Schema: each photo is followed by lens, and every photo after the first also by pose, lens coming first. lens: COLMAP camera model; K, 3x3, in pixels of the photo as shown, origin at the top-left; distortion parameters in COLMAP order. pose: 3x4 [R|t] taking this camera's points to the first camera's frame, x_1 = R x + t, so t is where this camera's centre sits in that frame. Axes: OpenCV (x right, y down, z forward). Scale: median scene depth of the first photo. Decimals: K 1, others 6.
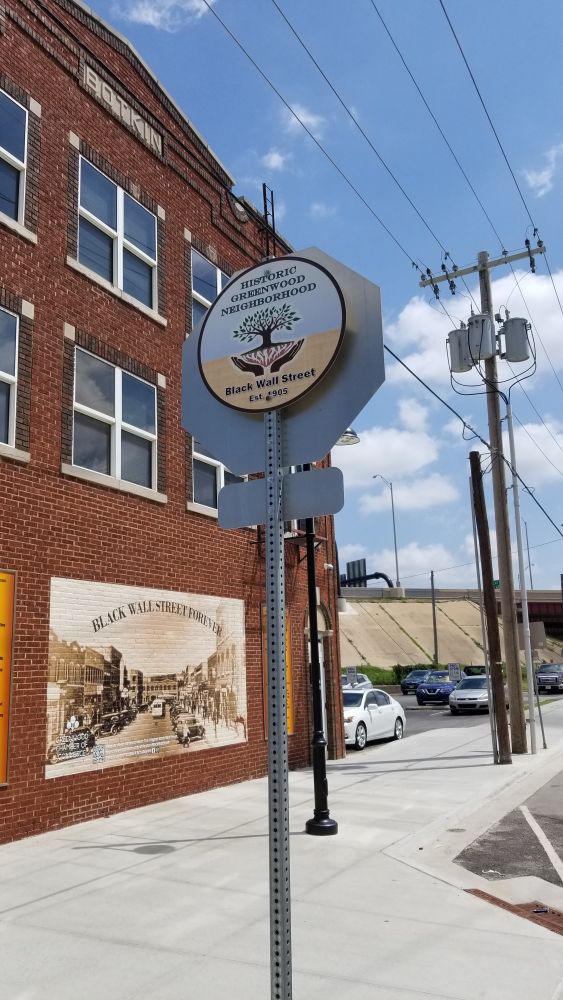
lens RADIAL K [[868.1, 0, 279.8], [0, 868.1, 498.7], [0, 0, 1]] dist [0.119855, -0.076362]
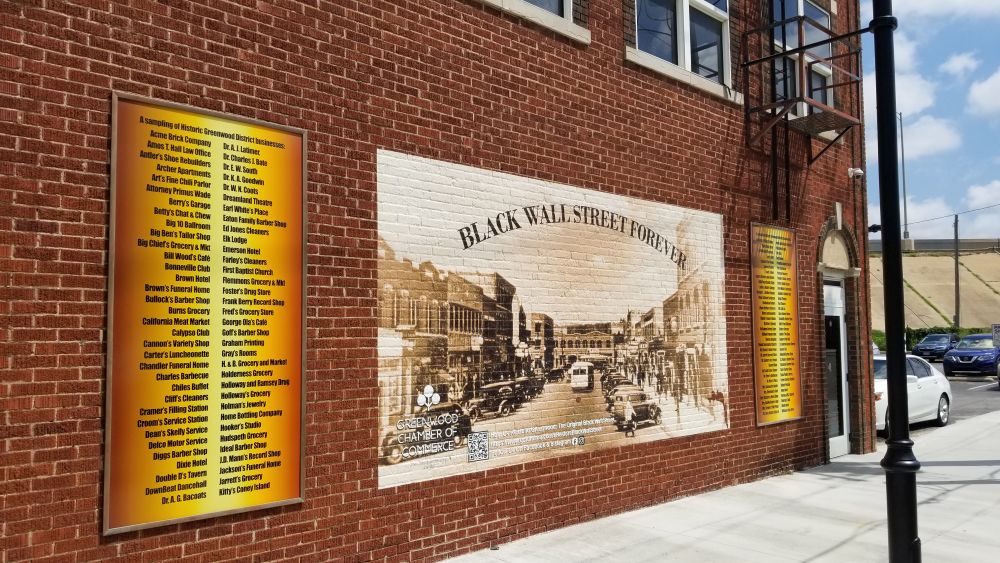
lens RADIAL K [[868.1, 0, 494.4], [0, 868.1, 274.3], [0, 0, 1]] dist [0.119855, -0.076362]
pose [[0.958541, 0.001051, -0.284952, -0.021544], [0.036402, 0.991349, 0.126106, 0.086488], [0.282619, -0.131251, 0.950210, 0.399271]]
